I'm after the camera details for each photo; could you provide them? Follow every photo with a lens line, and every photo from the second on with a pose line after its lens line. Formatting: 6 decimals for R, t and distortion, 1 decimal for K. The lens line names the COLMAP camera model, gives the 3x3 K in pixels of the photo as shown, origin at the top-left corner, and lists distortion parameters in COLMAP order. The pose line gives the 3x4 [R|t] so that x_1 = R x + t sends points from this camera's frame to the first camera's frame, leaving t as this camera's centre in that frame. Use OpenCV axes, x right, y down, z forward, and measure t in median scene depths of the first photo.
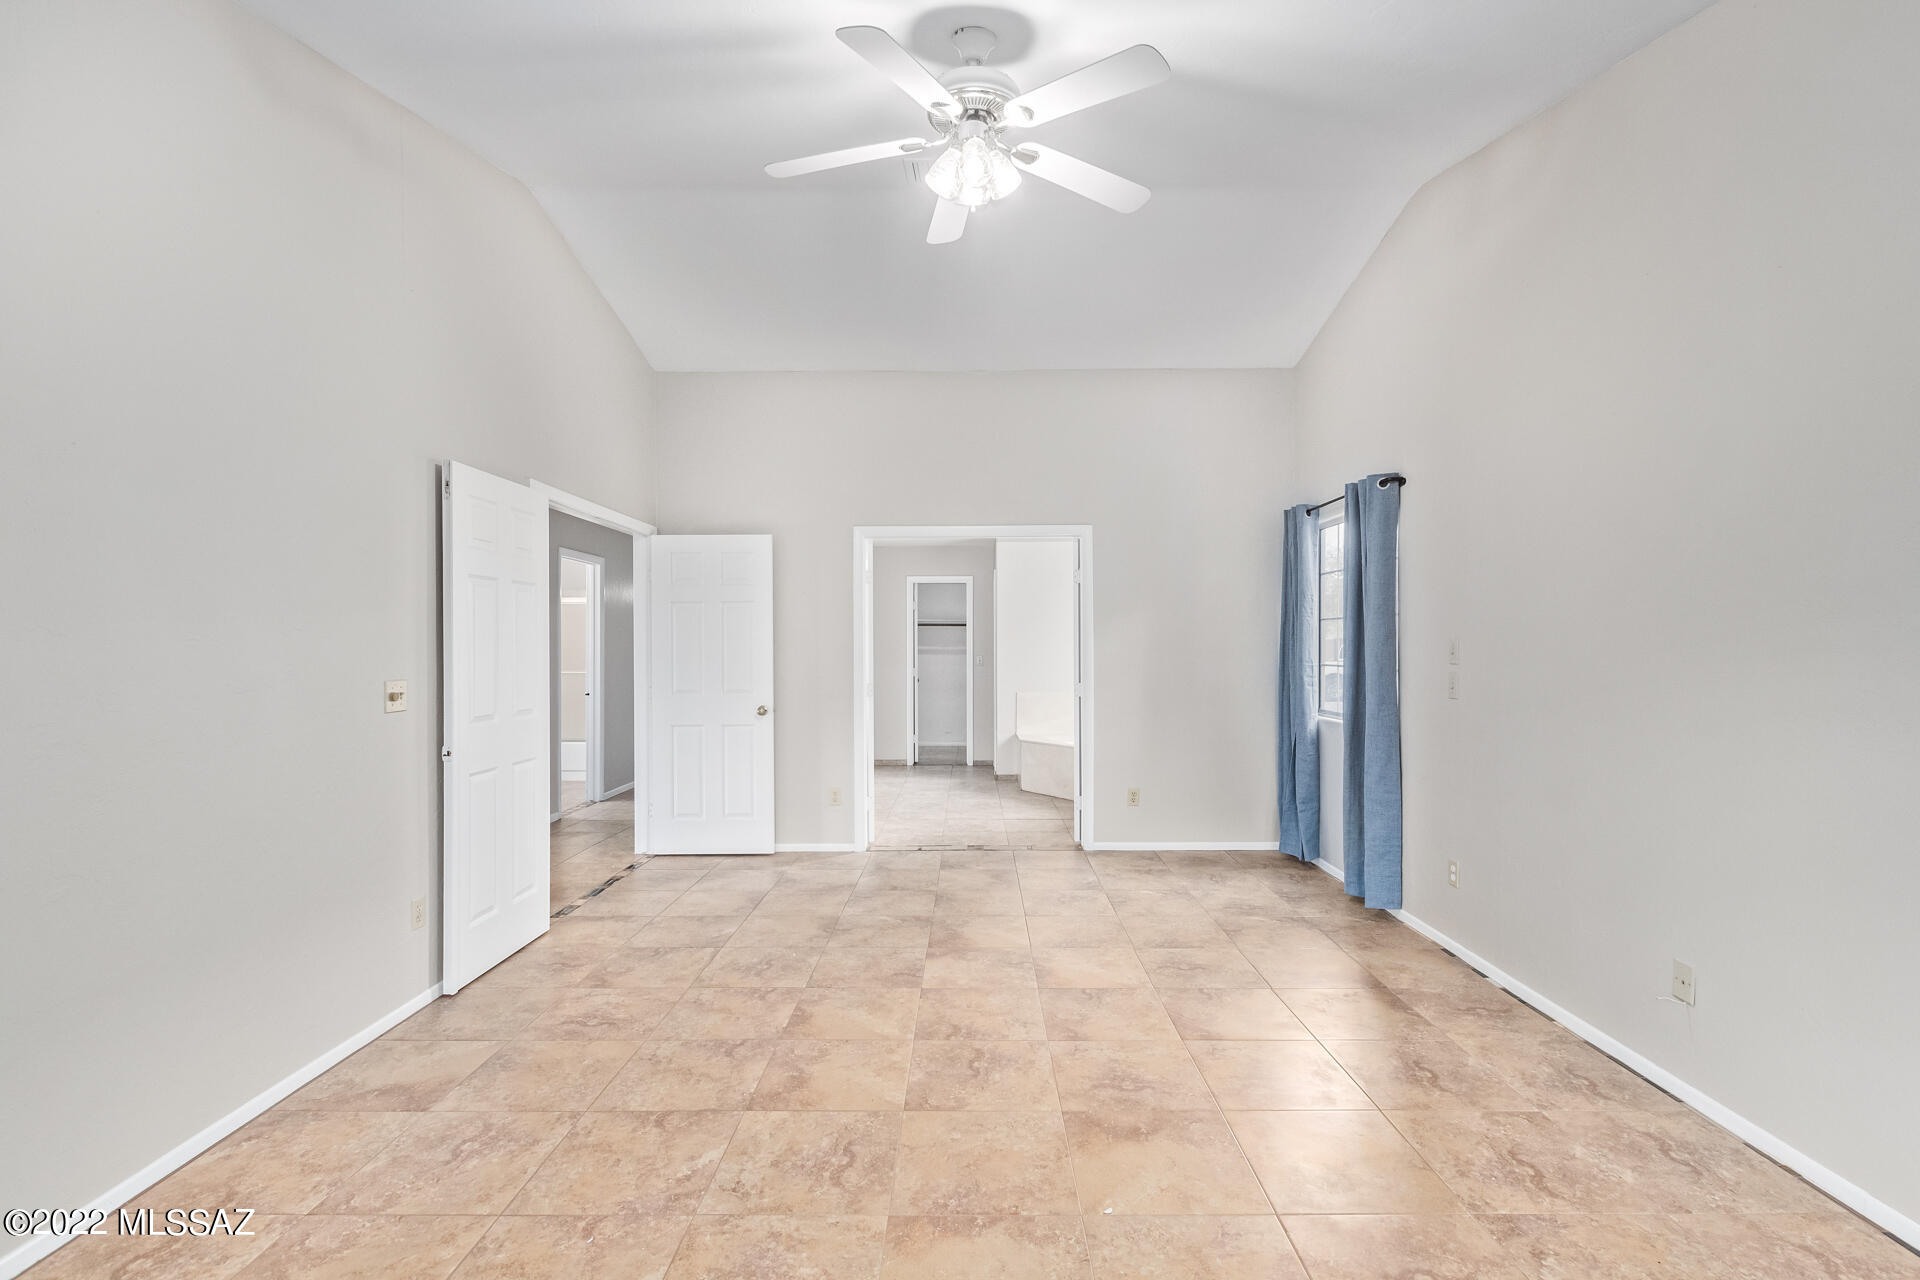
lens RADIAL K [[876.4, 0, 960.1], [0, 876.4, 644.0], [0, 0, 1]] dist [0.004184, -0.001633]
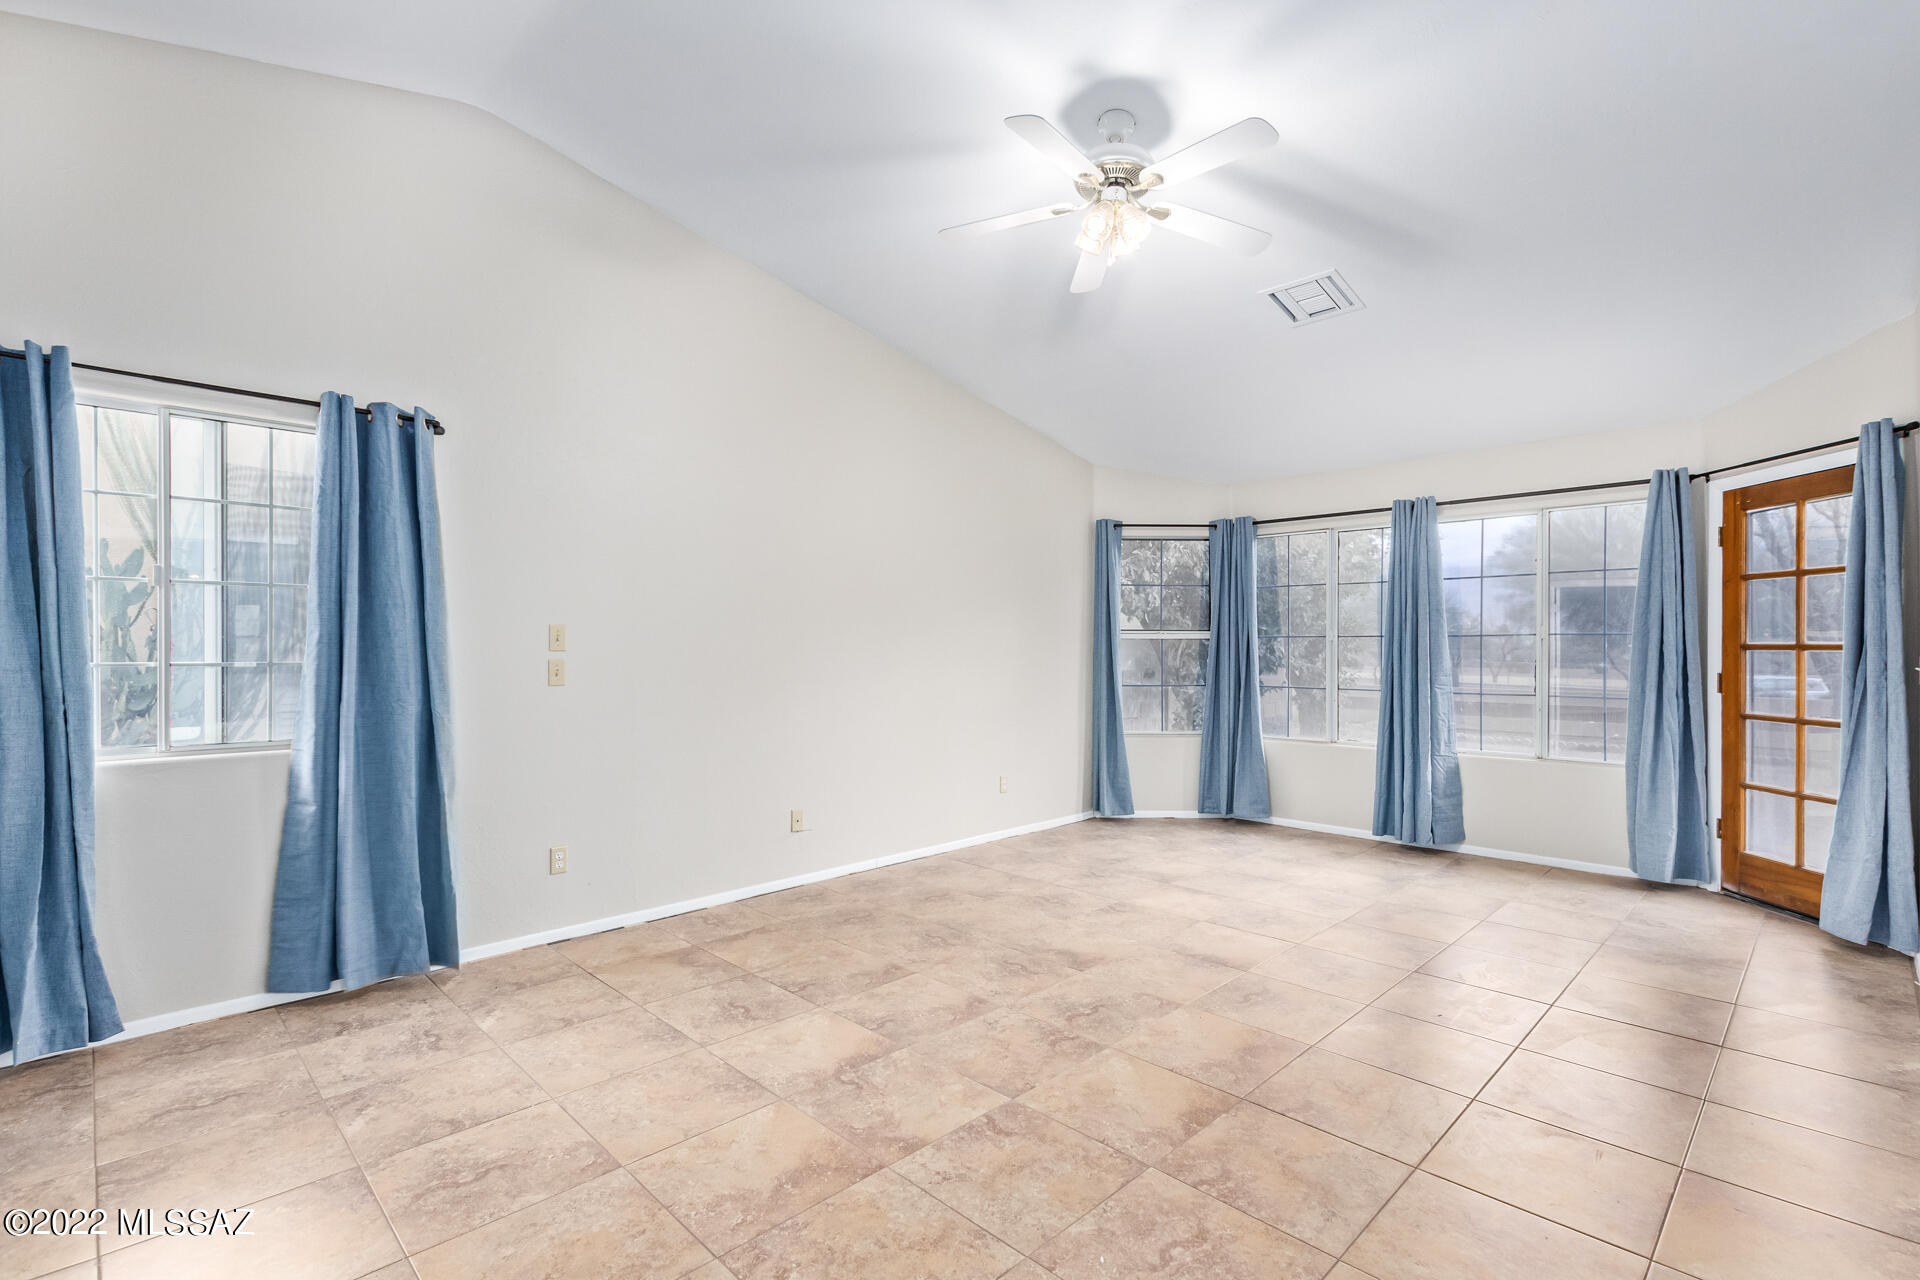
lens RADIAL K [[876.4, 0, 971.8], [0, 876.4, 649.9], [0, 0, 1]] dist [0.004184, -0.001633]
pose [[-0.714291, 0.001112, 0.699848, -0.525685], [0.004415, 0.999986, 0.002917, 0.022894], [-0.699835, 0.005174, -0.714286, 1.541517]]
